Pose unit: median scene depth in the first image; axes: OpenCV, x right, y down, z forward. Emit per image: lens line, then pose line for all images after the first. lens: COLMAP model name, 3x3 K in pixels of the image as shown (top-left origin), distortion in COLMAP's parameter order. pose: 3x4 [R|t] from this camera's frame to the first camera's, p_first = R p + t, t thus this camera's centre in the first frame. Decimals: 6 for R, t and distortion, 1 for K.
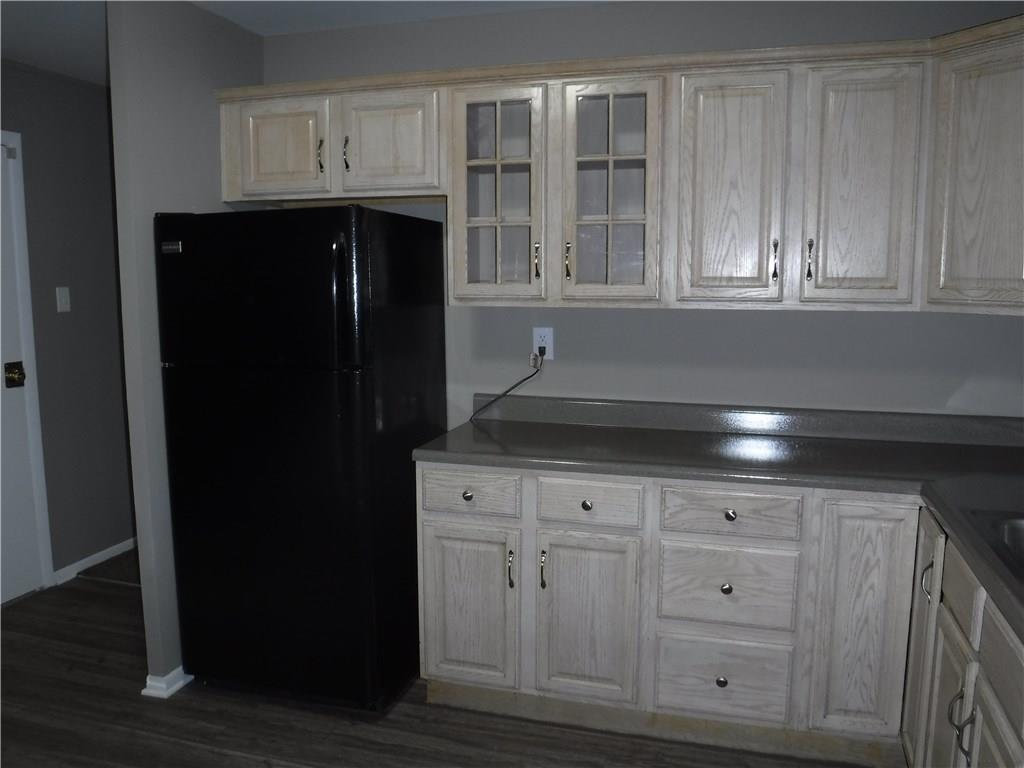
lens RADIAL K [[843.9, 0, 512.0], [0, 843.9, 384.0], [0, 0, 1]] dist [-0.087120, 0.040678]
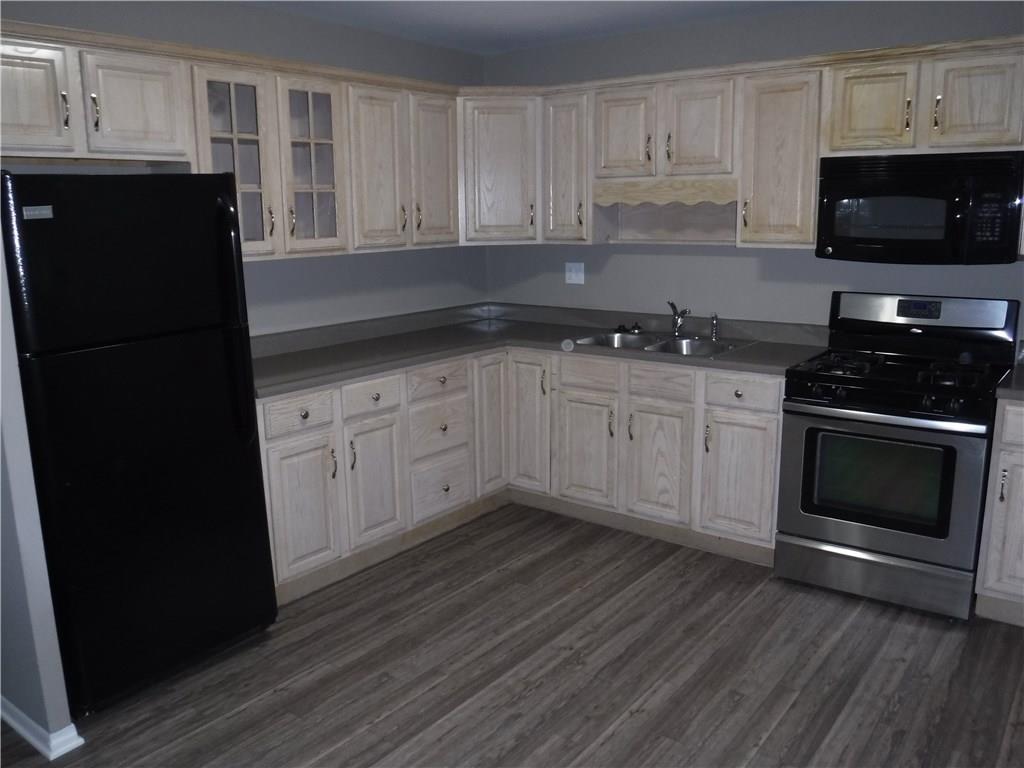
lens RADIAL K [[837.3, 0, 505.5], [0, 837.3, 391.1], [0, 0, 1]] dist [-0.091554, 0.043791]
pose [[0.357774, -0.198697, 0.912424, -1.047021], [0.142221, 0.977295, 0.157057, -0.049968], [-0.922914, 0.073575, 0.377910, 0.271300]]
